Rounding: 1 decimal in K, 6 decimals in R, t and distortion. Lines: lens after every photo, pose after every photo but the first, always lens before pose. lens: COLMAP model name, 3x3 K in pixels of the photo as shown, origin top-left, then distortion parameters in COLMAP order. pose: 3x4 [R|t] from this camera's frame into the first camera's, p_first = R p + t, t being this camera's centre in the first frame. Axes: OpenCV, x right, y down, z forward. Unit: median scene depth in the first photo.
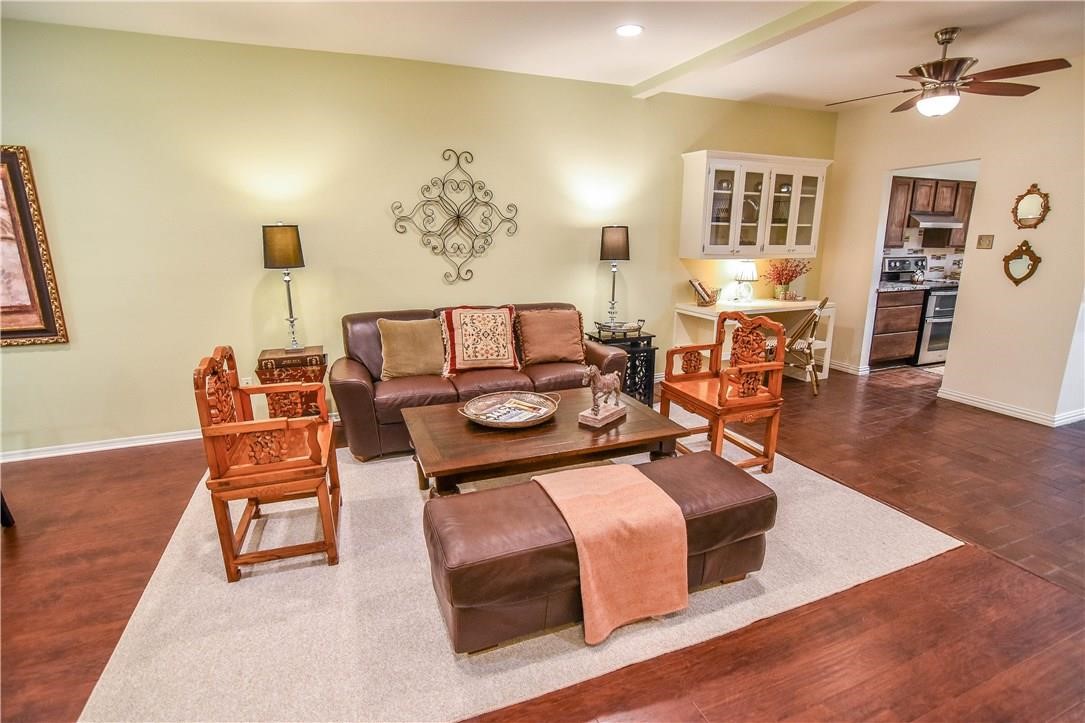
lens RADIAL K [[530.1, 0, 545.2], [0, 530.1, 363.5], [0, 0, 1]] dist [-0.027836, 0.008698]
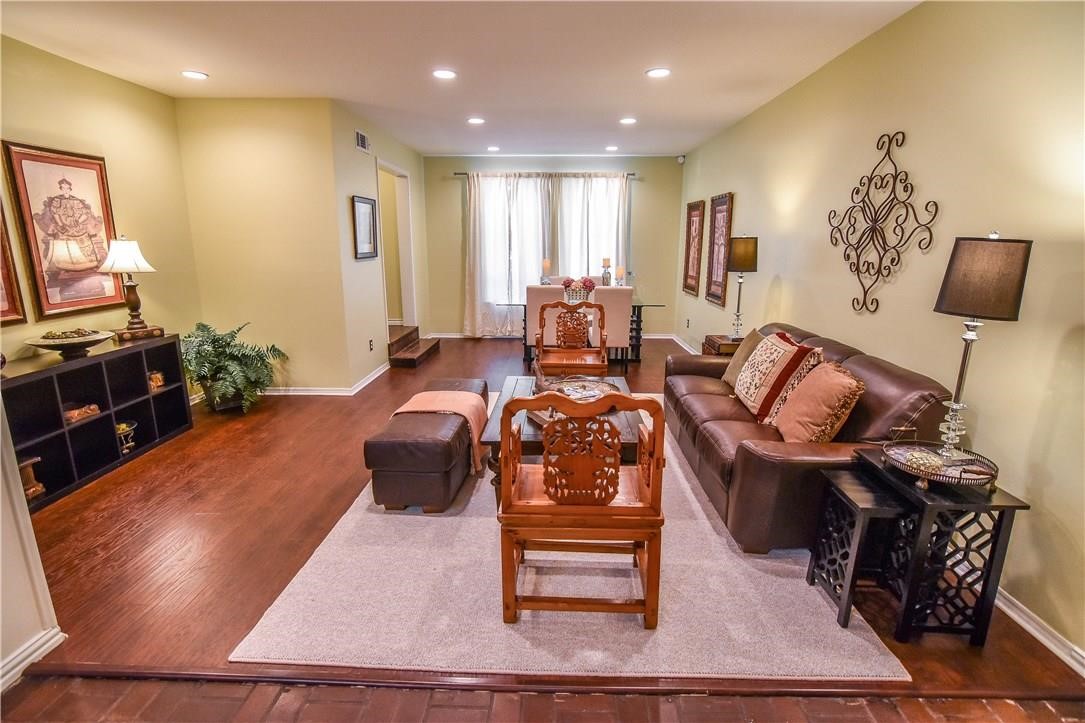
lens RADIAL K [[530.1, 0, 546.6], [0, 530.1, 363.9], [0, 0, 1]] dist [-0.027836, 0.008698]
pose [[-0.387809, 0.212013, -0.897025, 0.707010], [-0.221445, 0.923254, 0.313949, -0.228165], [0.894744, 0.320394, -0.311097, 0.886138]]
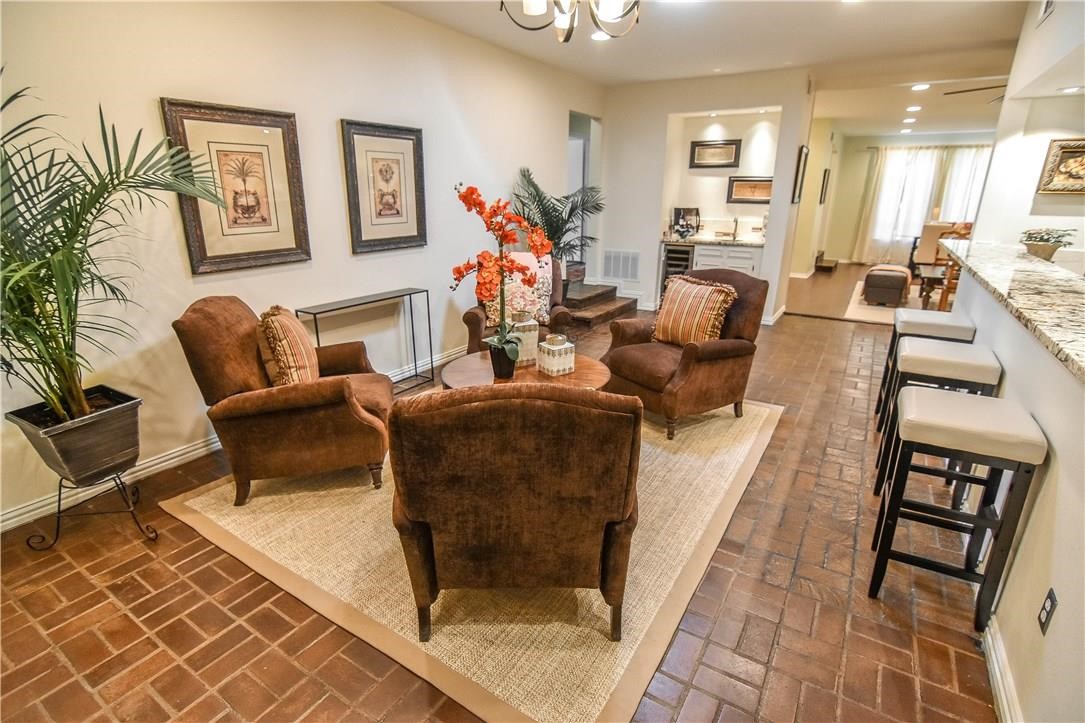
lens RADIAL K [[530.1, 0, 542.2], [0, 530.1, 364.5], [0, 0, 1]] dist [-0.027836, 0.008698]
pose [[-0.808553, 0.182359, -0.559453, 2.064769], [-0.141257, 0.862810, 0.485392, -0.298947], [0.571217, 0.471492, -0.671868, 1.178457]]
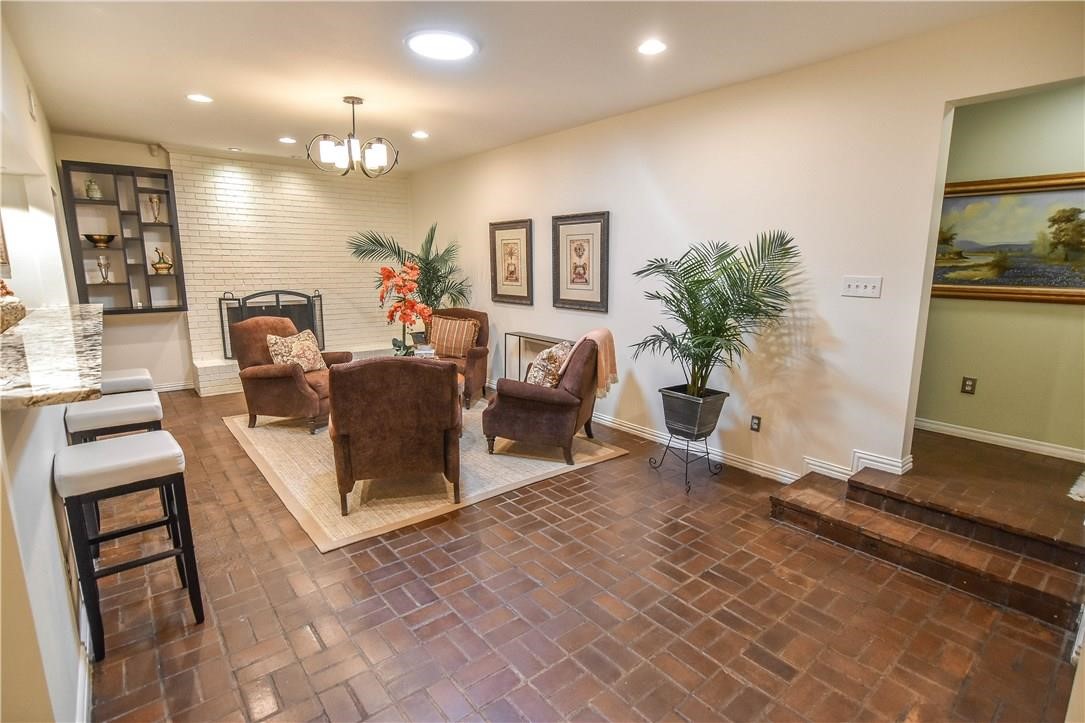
lens RADIAL K [[530.1, 0, 540.6], [0, 530.1, 364.3], [0, 0, 1]] dist [-0.027836, 0.008698]
pose [[-0.299865, -0.180556, 0.936739, 0.599414], [0.220271, 0.942288, 0.252138, -0.180569], [-0.928203, 0.281944, -0.242788, 0.688145]]
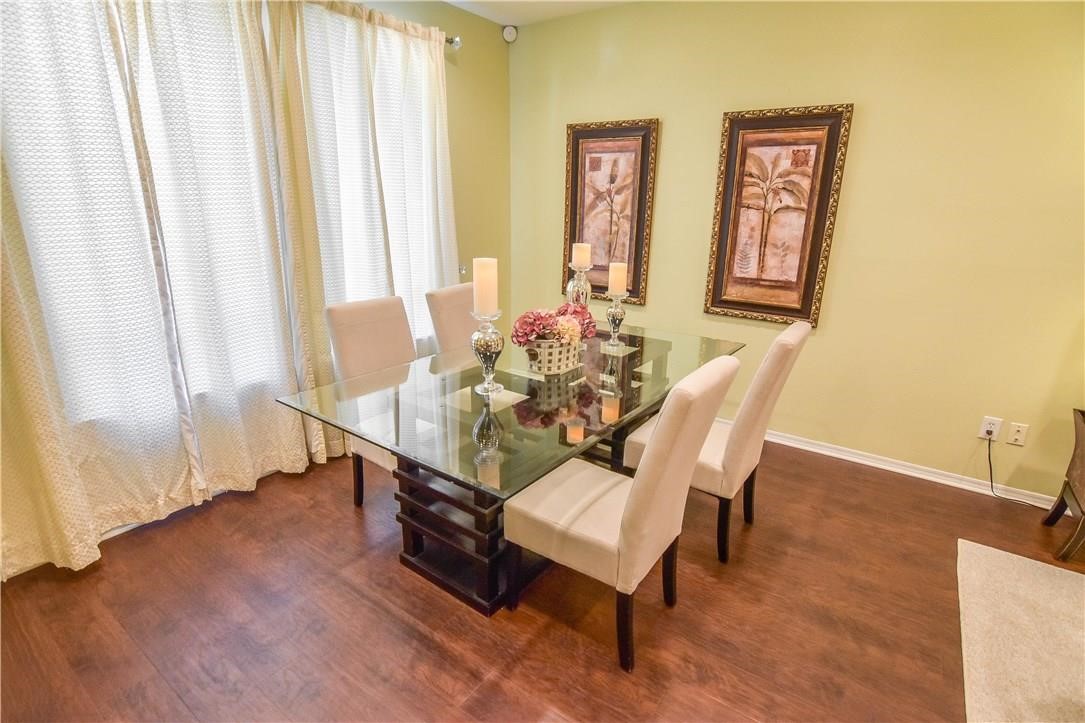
lens RADIAL K [[530.1, 0, 538.7], [0, 530.1, 360.9], [0, 0, 1]] dist [-0.027836, 0.008698]
pose [[0.533467, 0.255730, -0.806235, -0.351907], [-0.219672, 0.962379, 0.159906, -0.021075], [0.816797, 0.091802, 0.569574, 0.083385]]
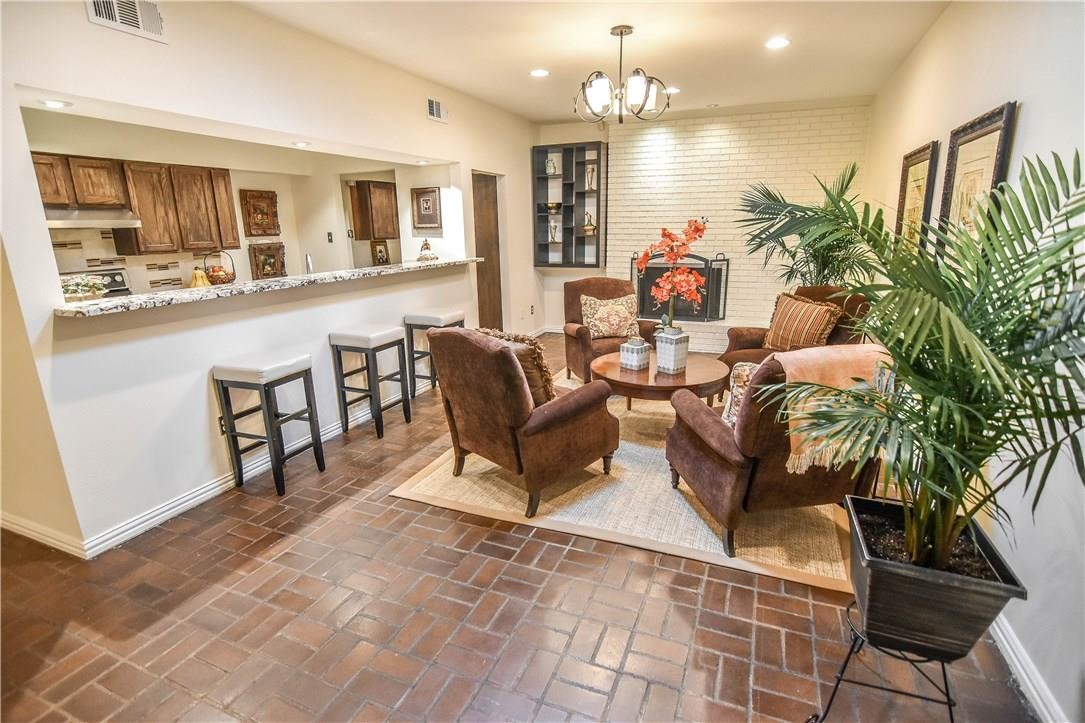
lens RADIAL K [[530.1, 0, 542.6], [0, 530.1, 363.0], [0, 0, 1]] dist [-0.027836, 0.008698]
pose [[0.702784, -0.188641, 0.685937, 0.933954], [0.182753, 0.979717, 0.082192, -0.053036], [-0.687529, 0.067594, 0.723004, 0.174686]]
